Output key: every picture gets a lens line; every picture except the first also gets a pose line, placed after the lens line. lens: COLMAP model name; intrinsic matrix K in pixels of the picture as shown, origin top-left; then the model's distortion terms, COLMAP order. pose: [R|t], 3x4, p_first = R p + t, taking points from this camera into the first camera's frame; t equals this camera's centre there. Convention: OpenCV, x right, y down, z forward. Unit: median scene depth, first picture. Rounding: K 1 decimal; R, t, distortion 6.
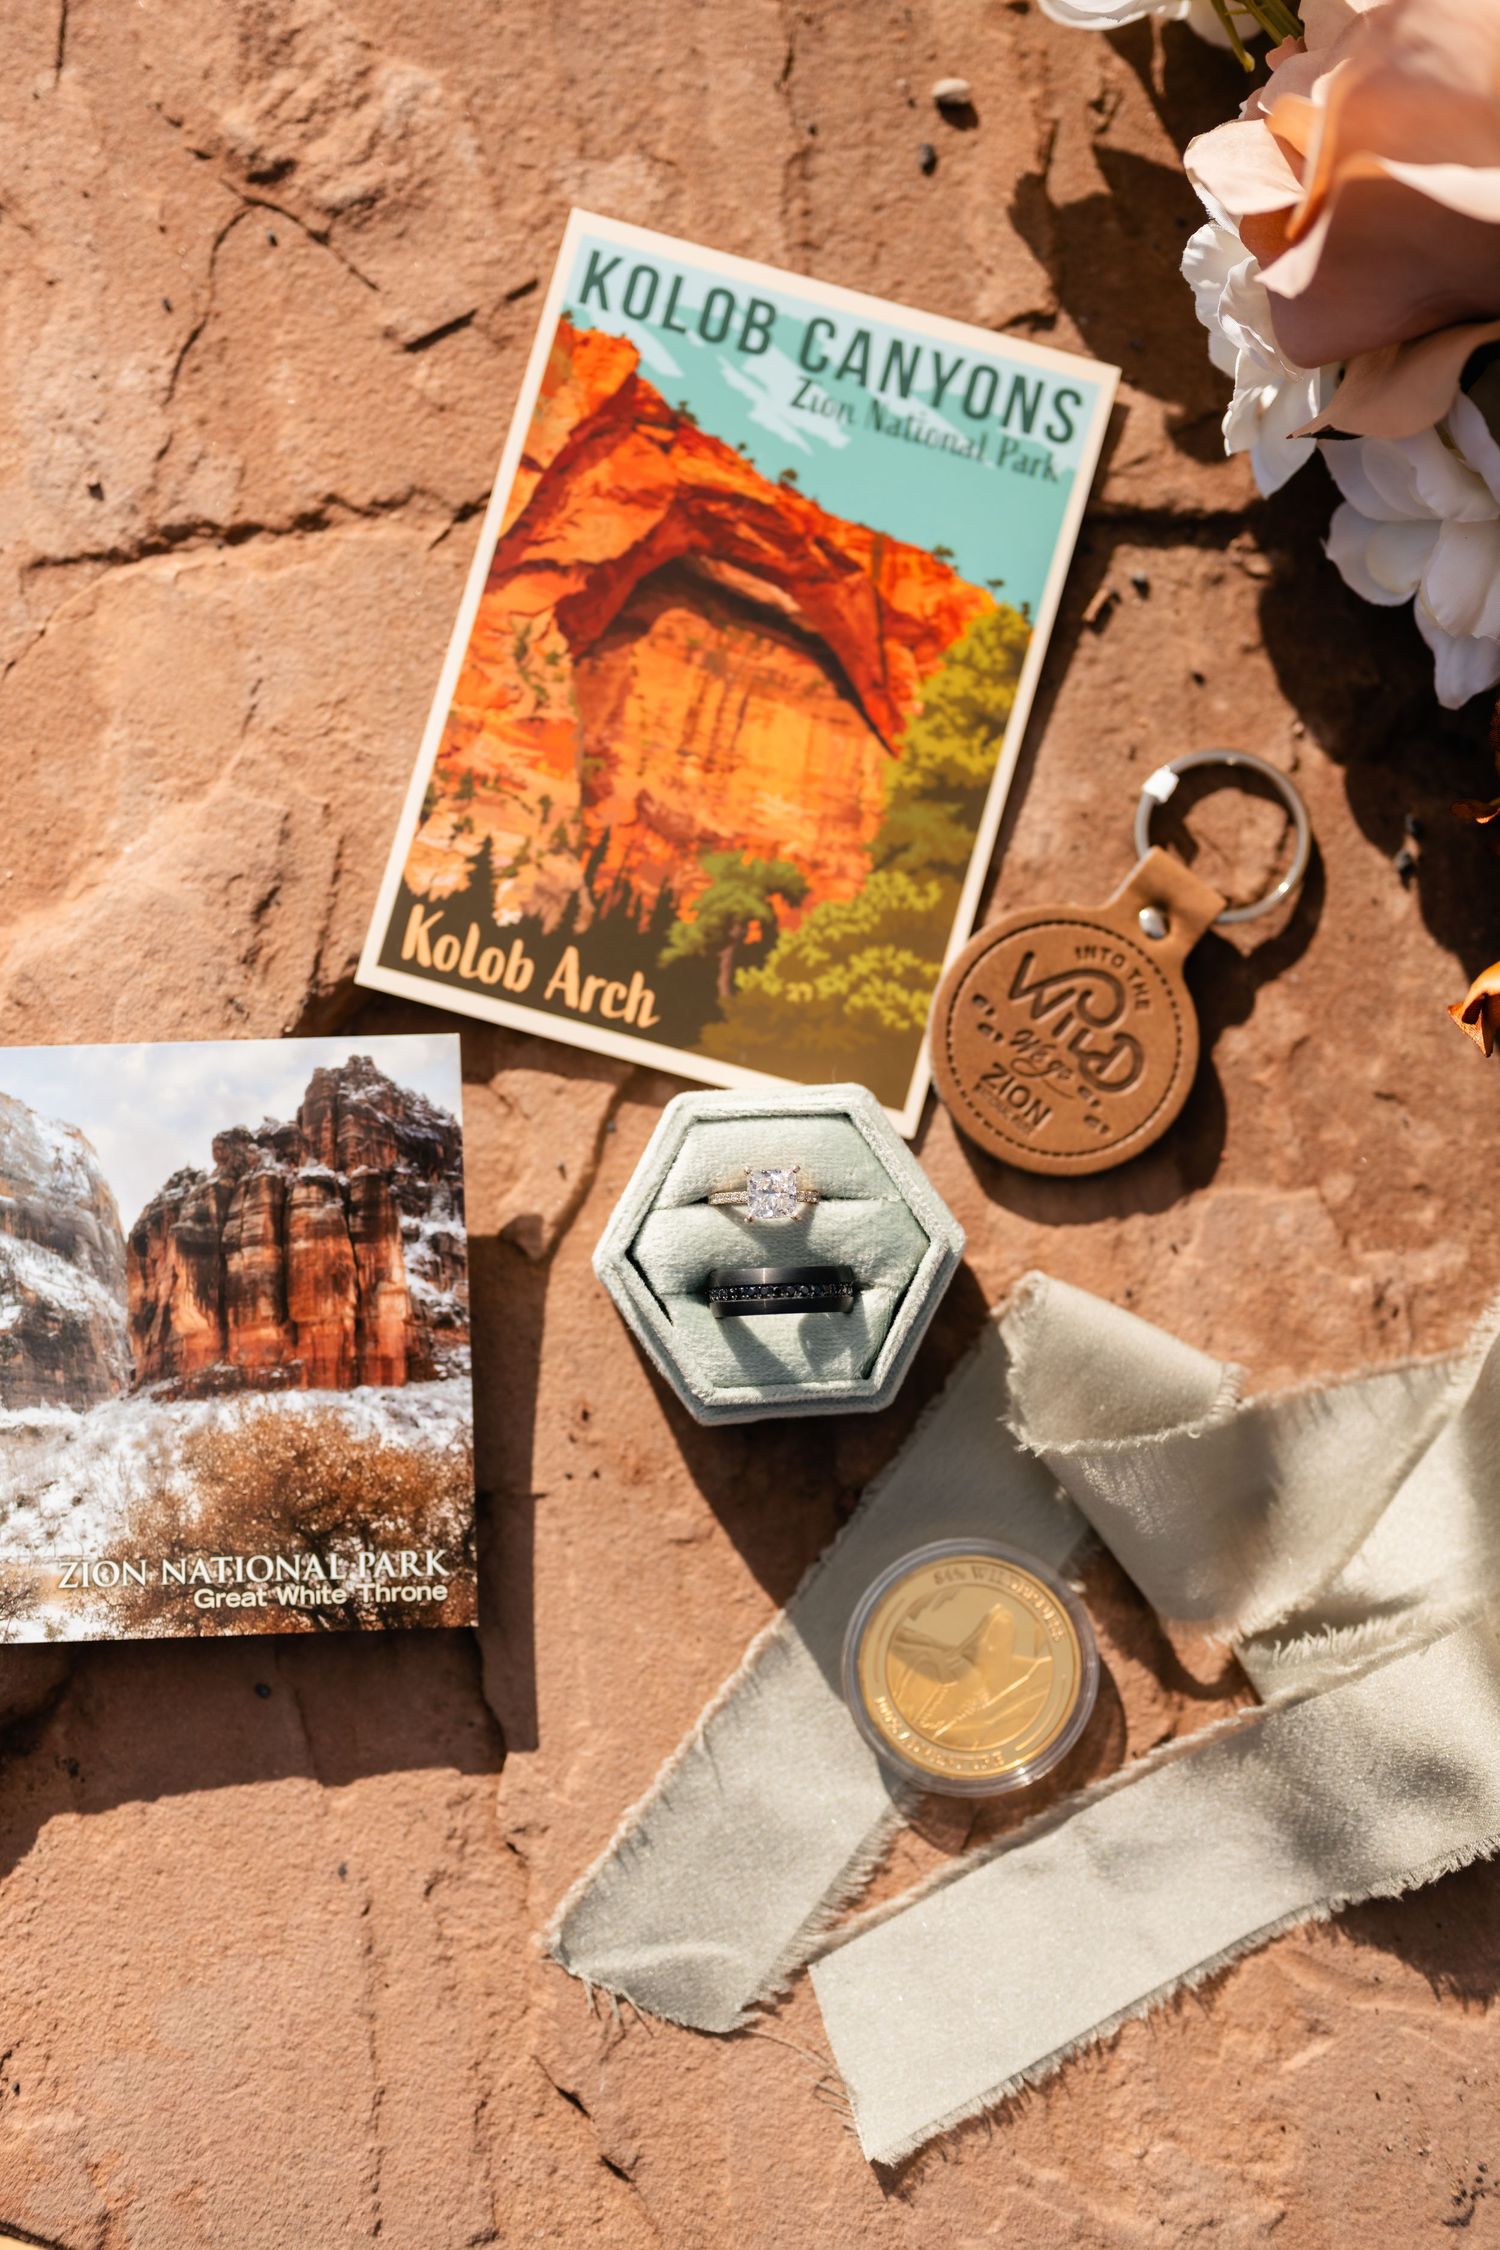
lens RADIAL K [[3446.7, 0, 740.0], [0, 3446.7, 1097.3], [0, 0, 1]] dist [-0.006923, -0.051494]
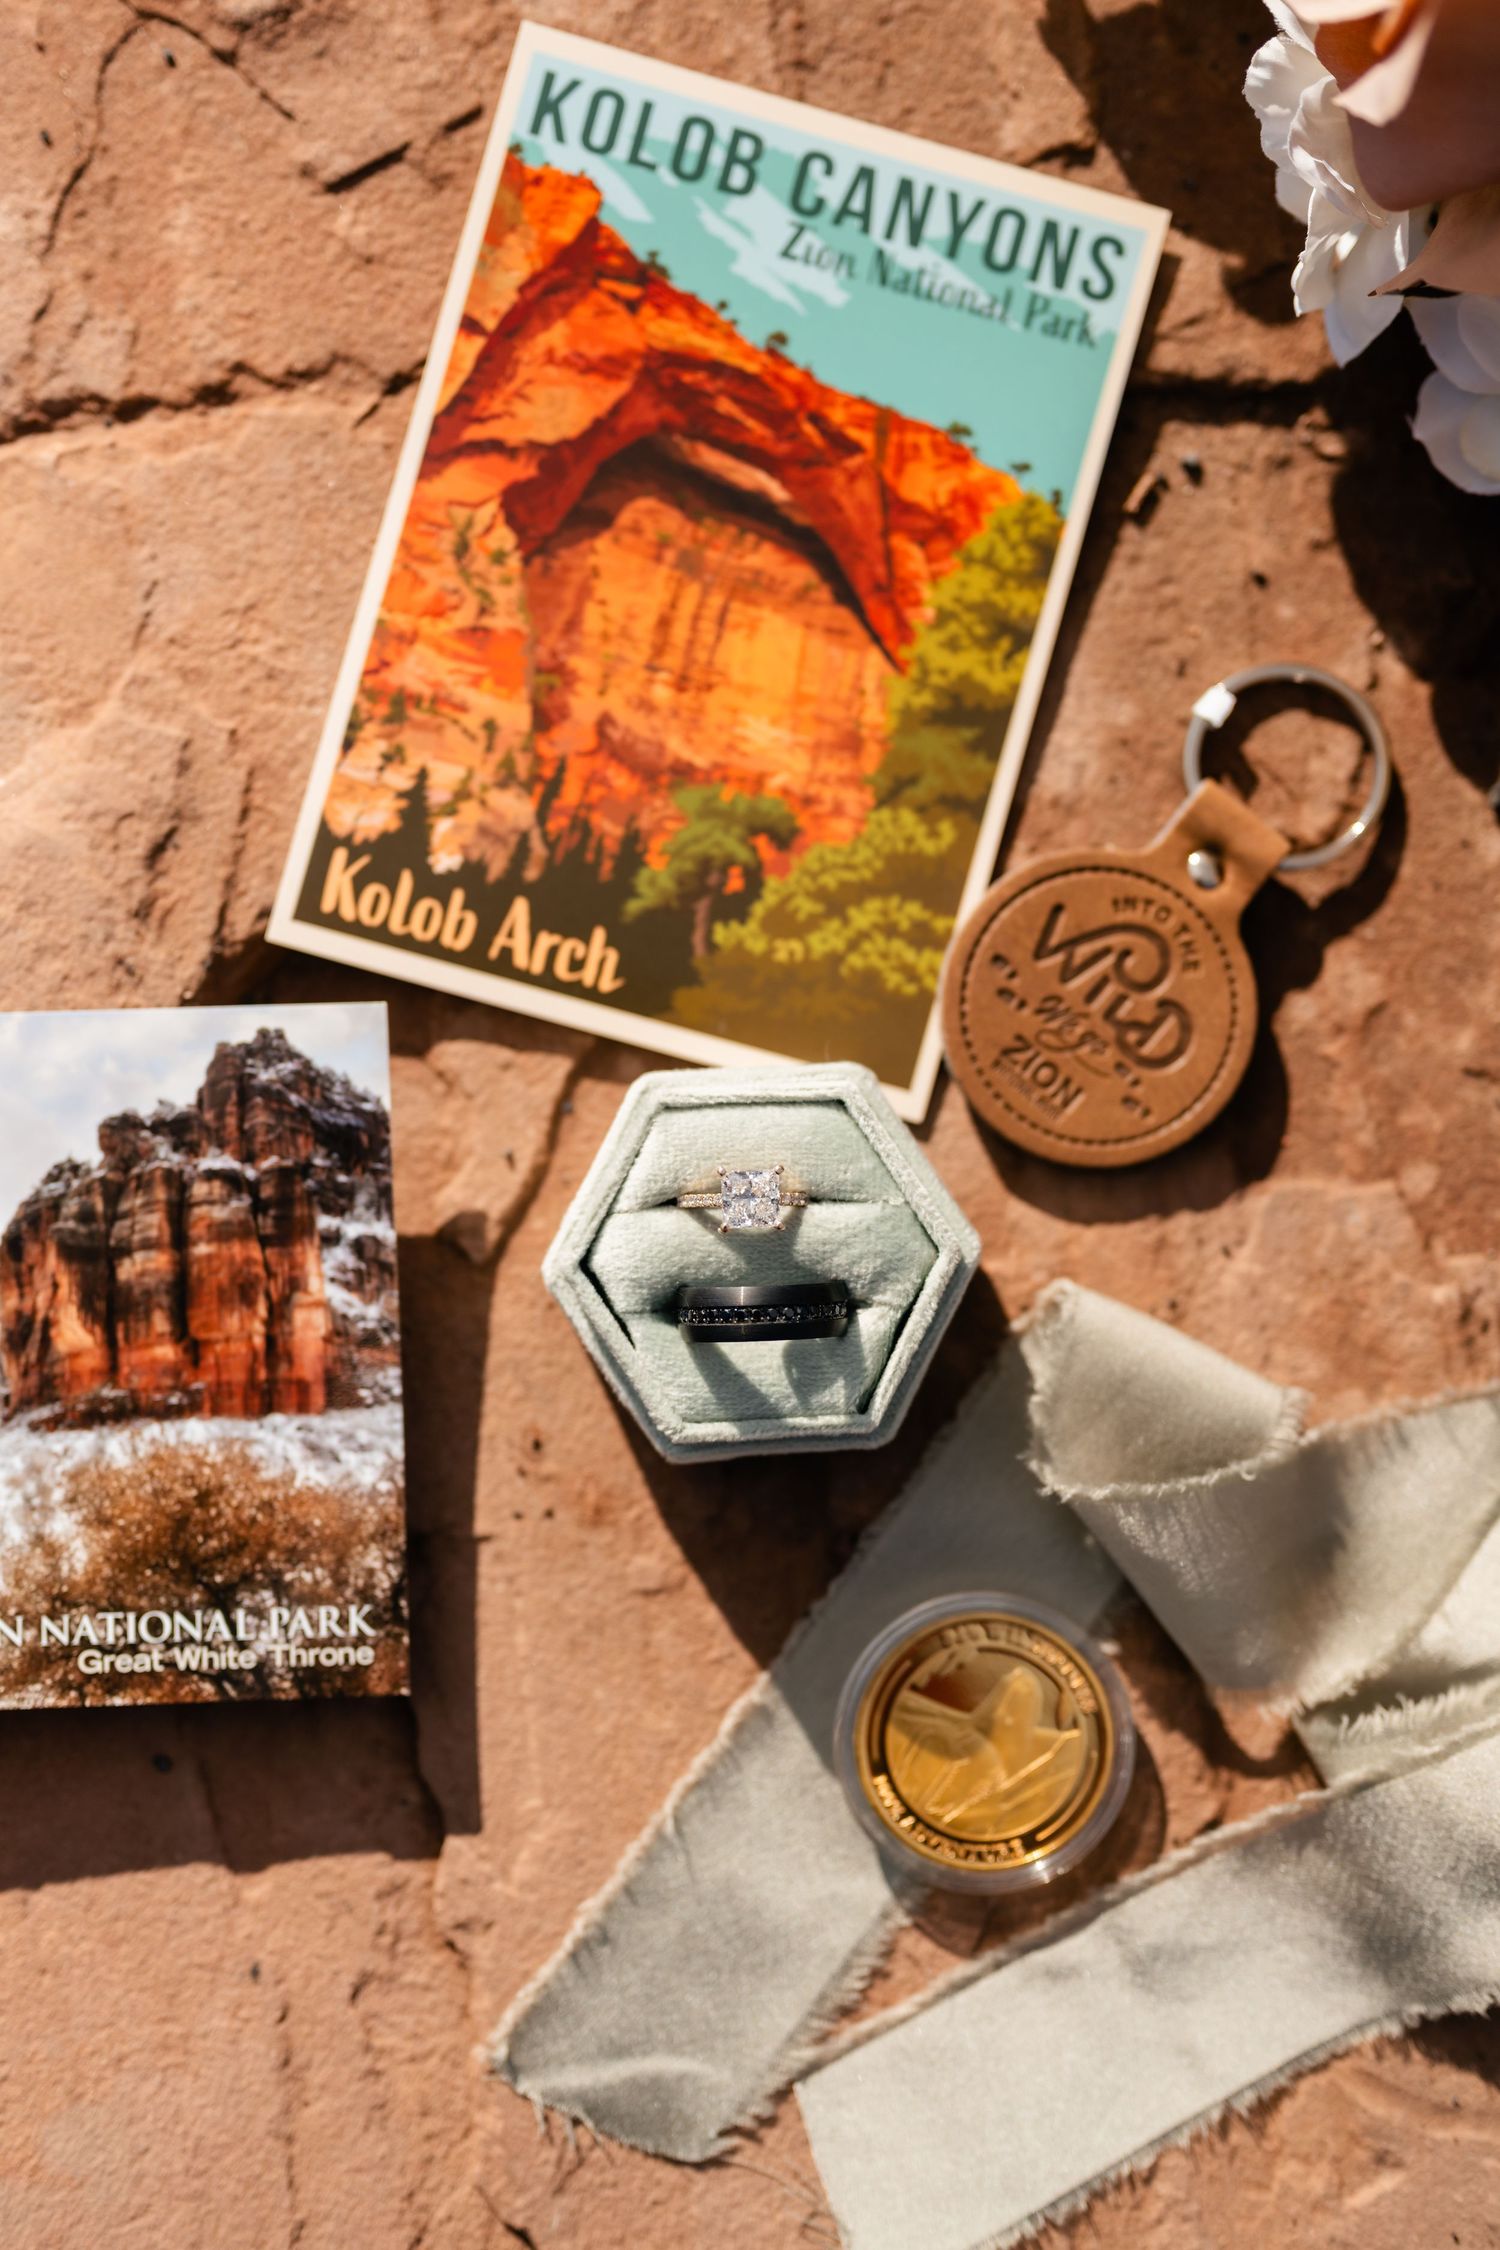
lens RADIAL K [[3446.7, 0, 740.0], [0, 3446.7, 1097.3], [0, 0, 1]] dist [-0.006923, -0.051494]
pose [[0.999924, 0.002112, -0.012134, 0.015992], [-0.001604, 0.999127, 0.041756, -0.030370], [0.012211, -0.041734, 0.999054, 0.149257]]
